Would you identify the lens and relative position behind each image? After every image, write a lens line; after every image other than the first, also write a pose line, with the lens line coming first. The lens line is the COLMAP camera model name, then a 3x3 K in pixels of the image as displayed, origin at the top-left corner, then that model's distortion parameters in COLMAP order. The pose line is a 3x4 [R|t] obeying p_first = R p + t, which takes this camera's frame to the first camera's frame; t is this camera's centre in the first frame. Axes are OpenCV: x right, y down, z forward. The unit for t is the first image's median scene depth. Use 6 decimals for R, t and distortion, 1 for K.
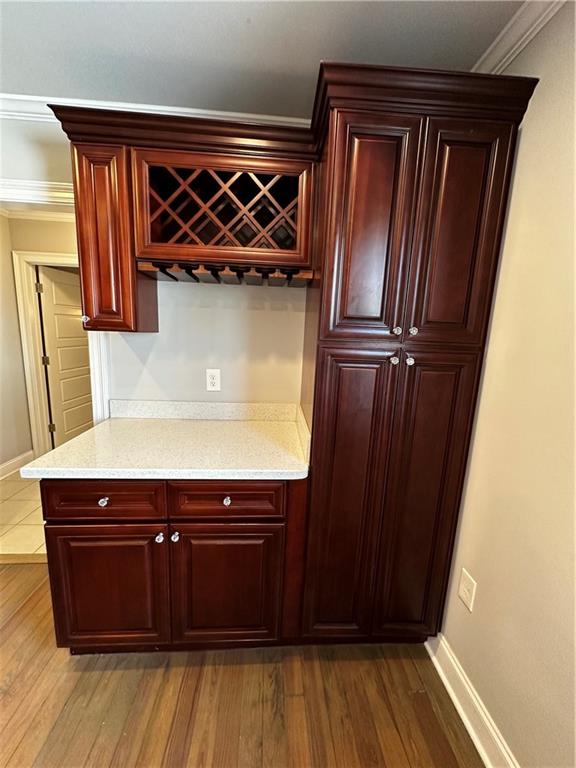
lens RADIAL K [[308.5, 0, 286.7], [0, 308.5, 386.4], [0, 0, 1]] dist [0.000199, -0.000897]
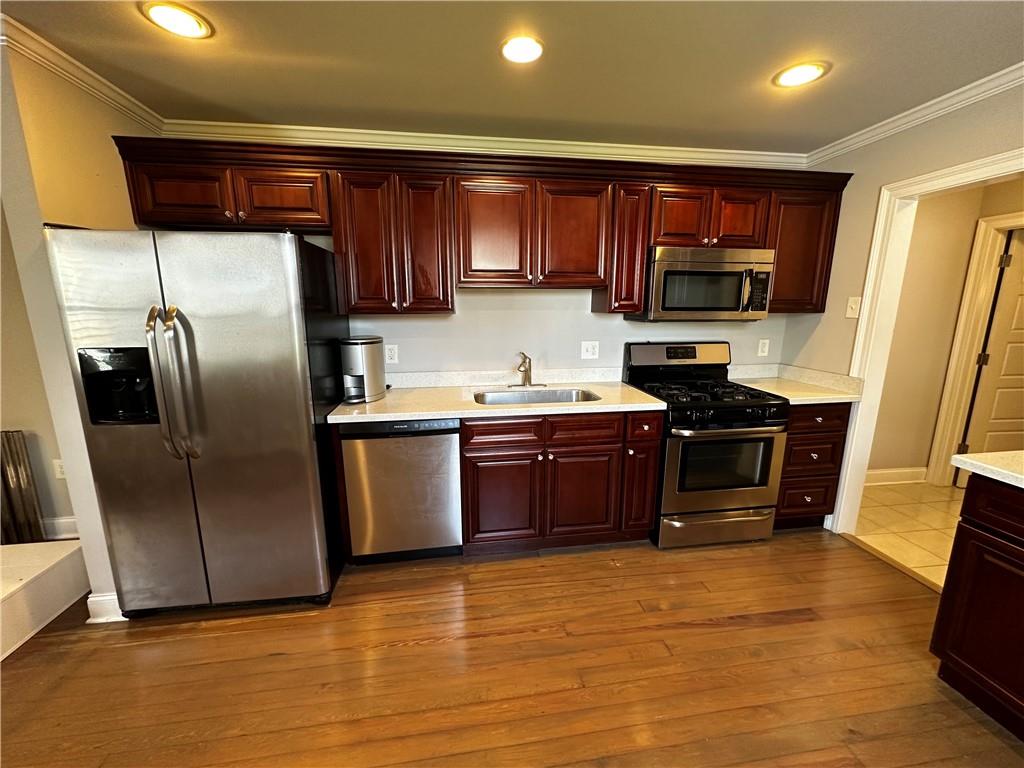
lens RADIAL K [[411.4, 0, 509.5], [0, 411.4, 385.8], [0, 0, 1]] dist [0.000199, -0.000897]
pose [[0.082483, 0.154217, -0.984588, 0.116701], [-0.173544, 0.975082, 0.138190, 0.043380], [0.981366, 0.159471, 0.107191, -0.231394]]
